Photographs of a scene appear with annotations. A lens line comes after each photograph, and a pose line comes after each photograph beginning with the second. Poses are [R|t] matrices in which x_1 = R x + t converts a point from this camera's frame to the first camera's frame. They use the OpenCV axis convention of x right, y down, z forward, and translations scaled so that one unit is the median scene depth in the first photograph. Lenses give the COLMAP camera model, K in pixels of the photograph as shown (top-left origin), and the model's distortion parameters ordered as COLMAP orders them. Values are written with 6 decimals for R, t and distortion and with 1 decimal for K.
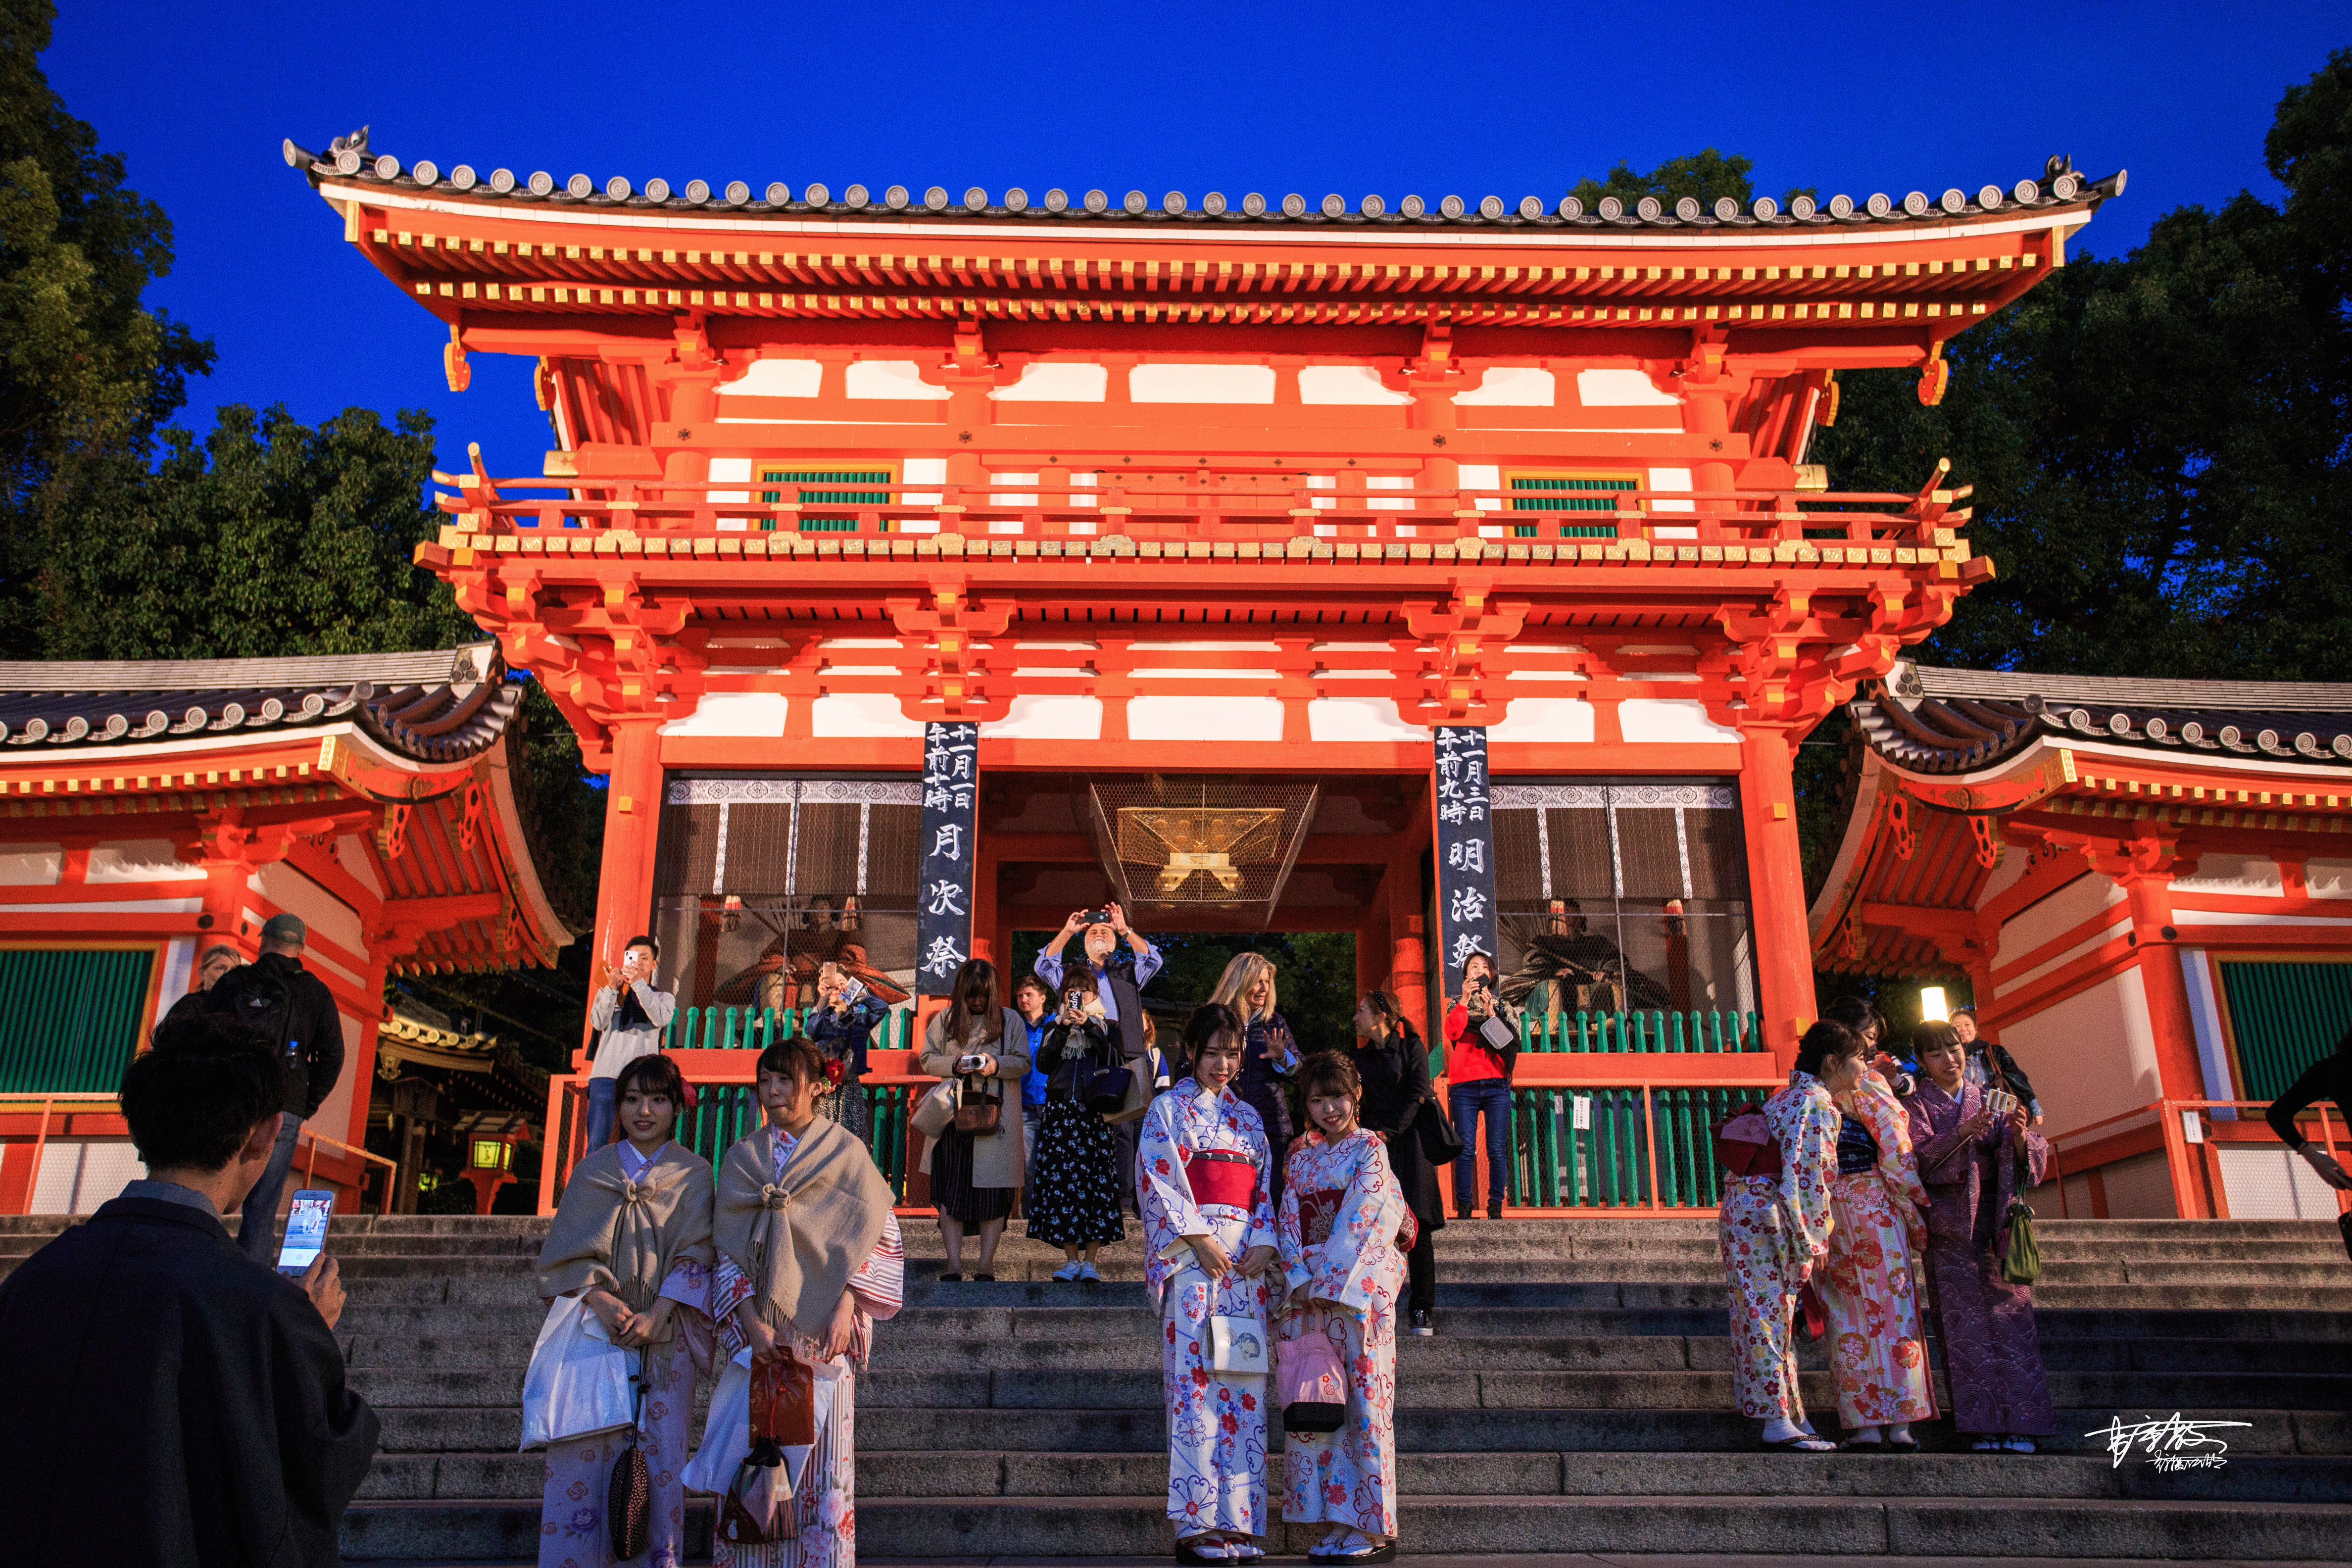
lens RADIAL K [[1919.8, 0, 1177.7], [0, 1919.8, 781.7], [0, 0, 1]] dist [0.030351, 0.011566]
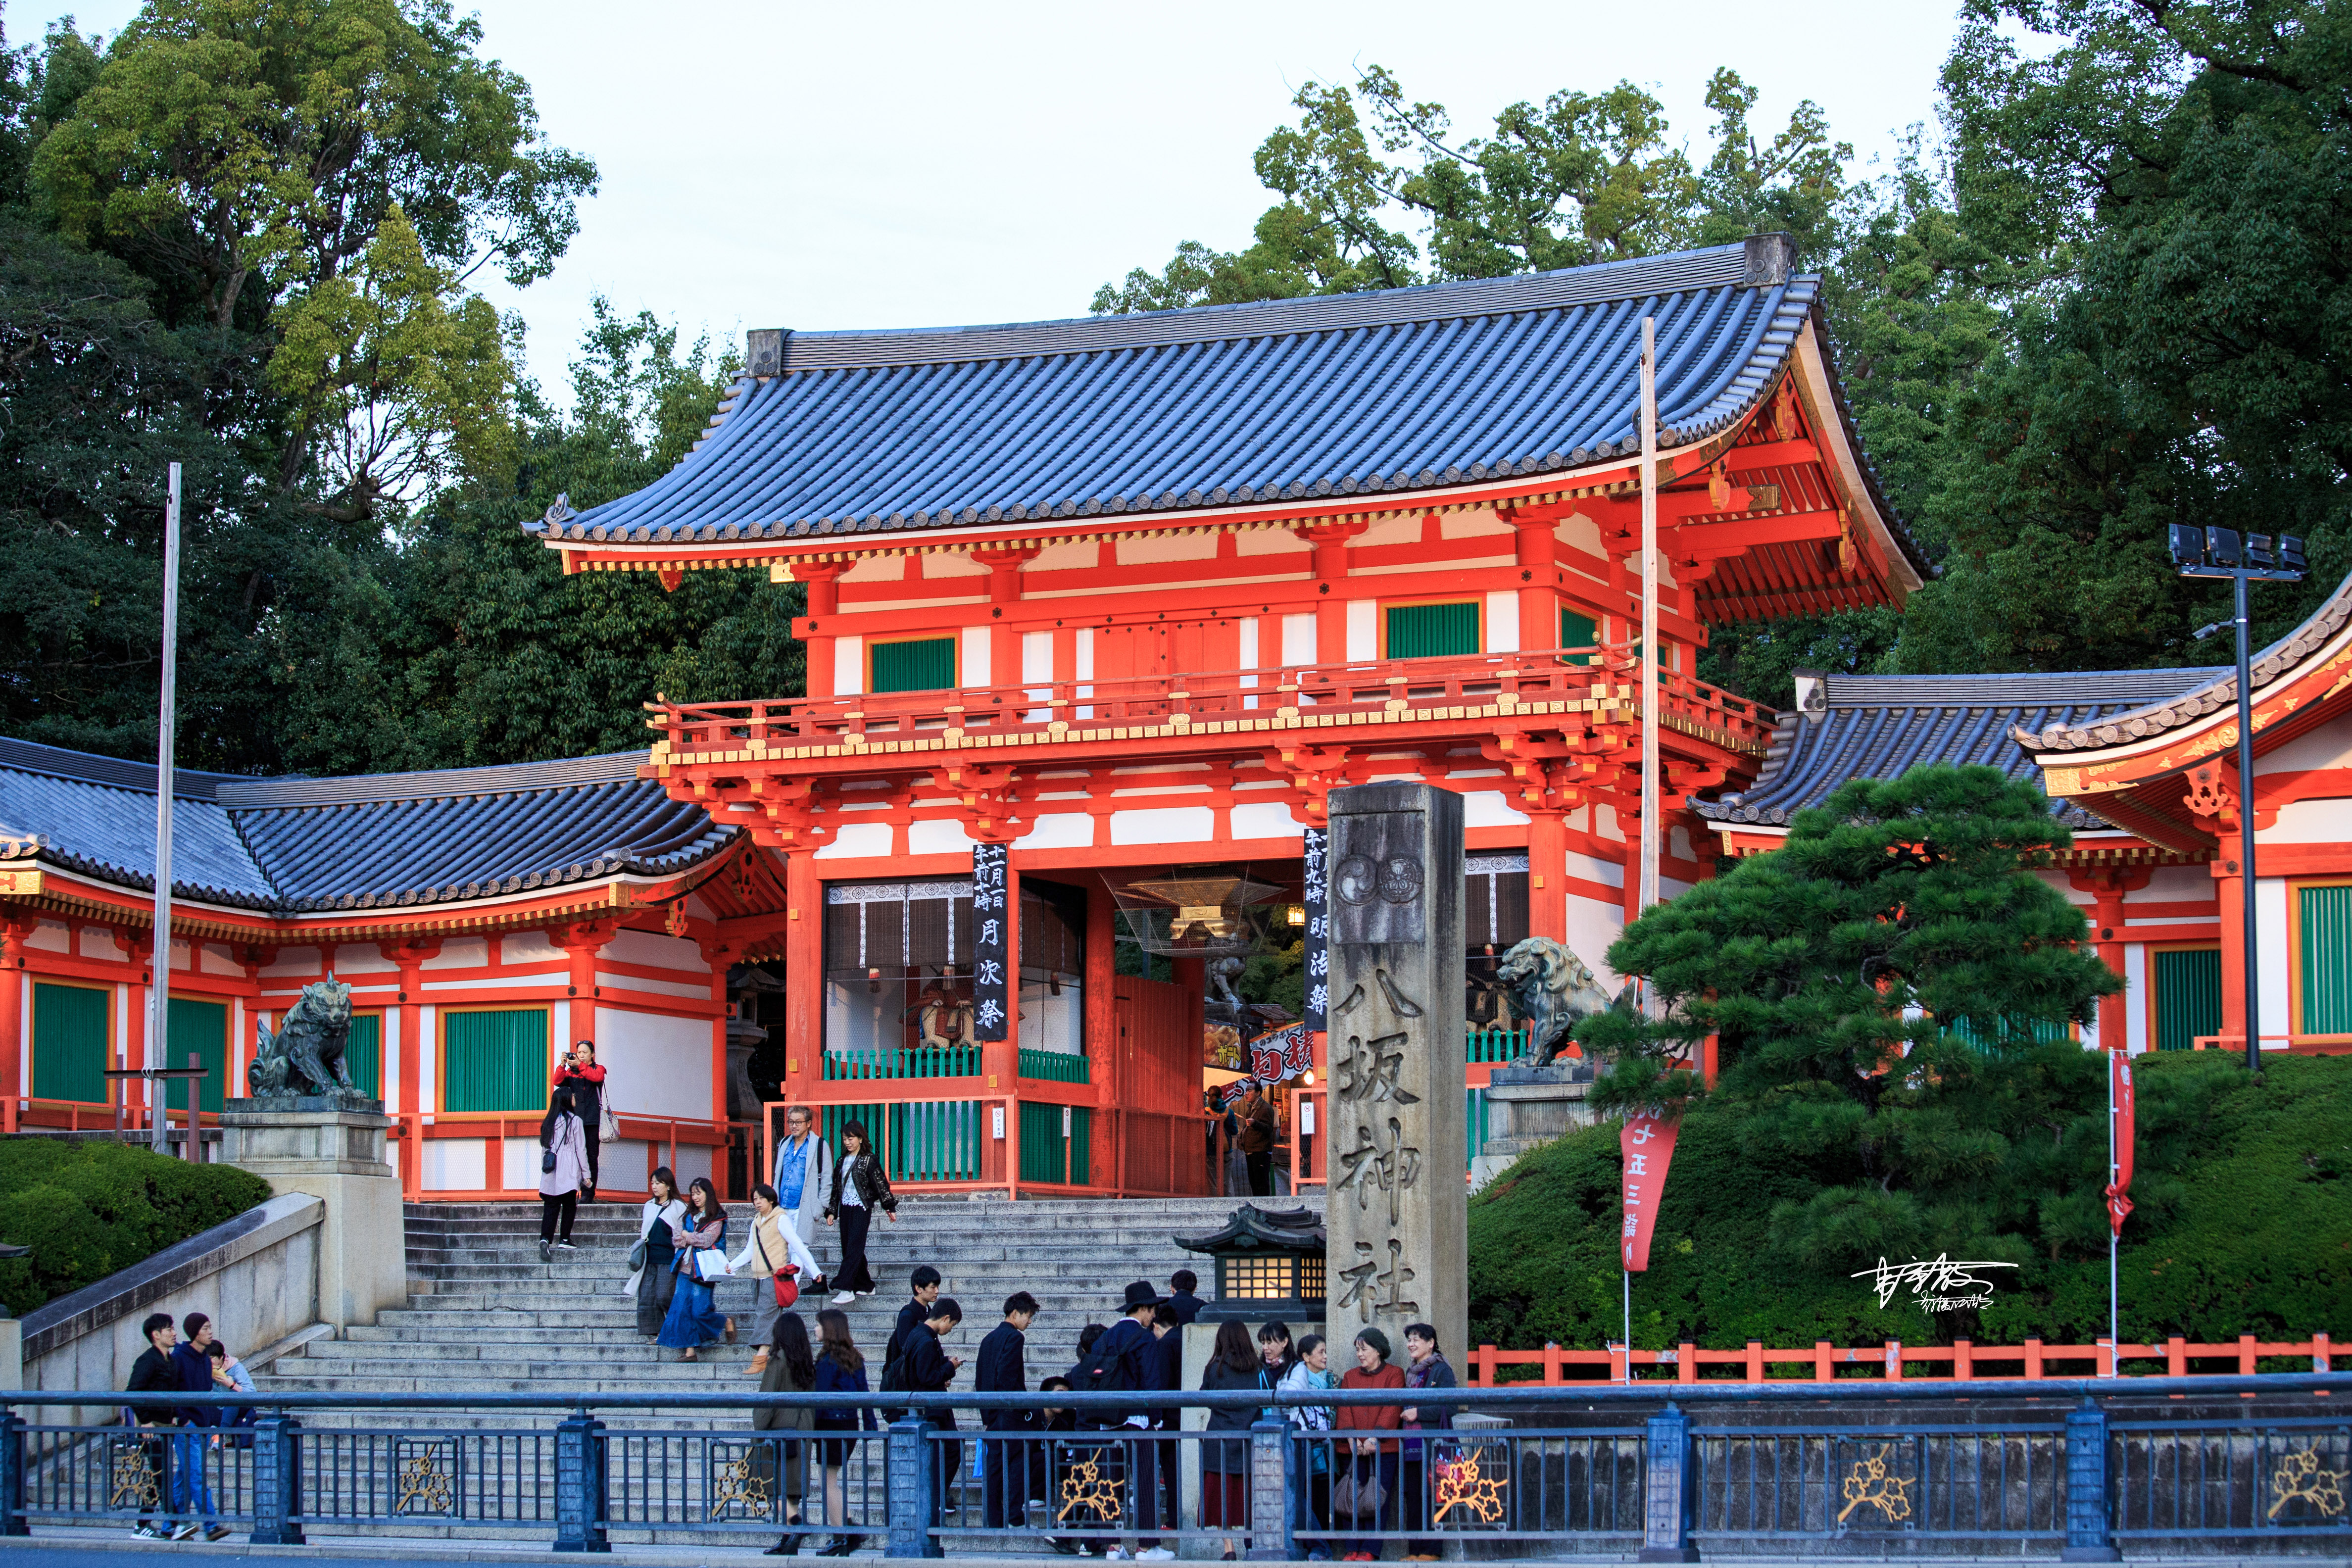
lens RADIAL K [[4860.8, 0, 1175.8], [0, 4860.8, 785.4], [0, 0, 1]] dist [0.003590, 0.000000]
pose [[0.902193, -0.053298, -0.428027, 1.517677], [0.142605, 0.973390, 0.179377, -0.685569], [0.407077, -0.222872, 0.885786, -2.070892]]
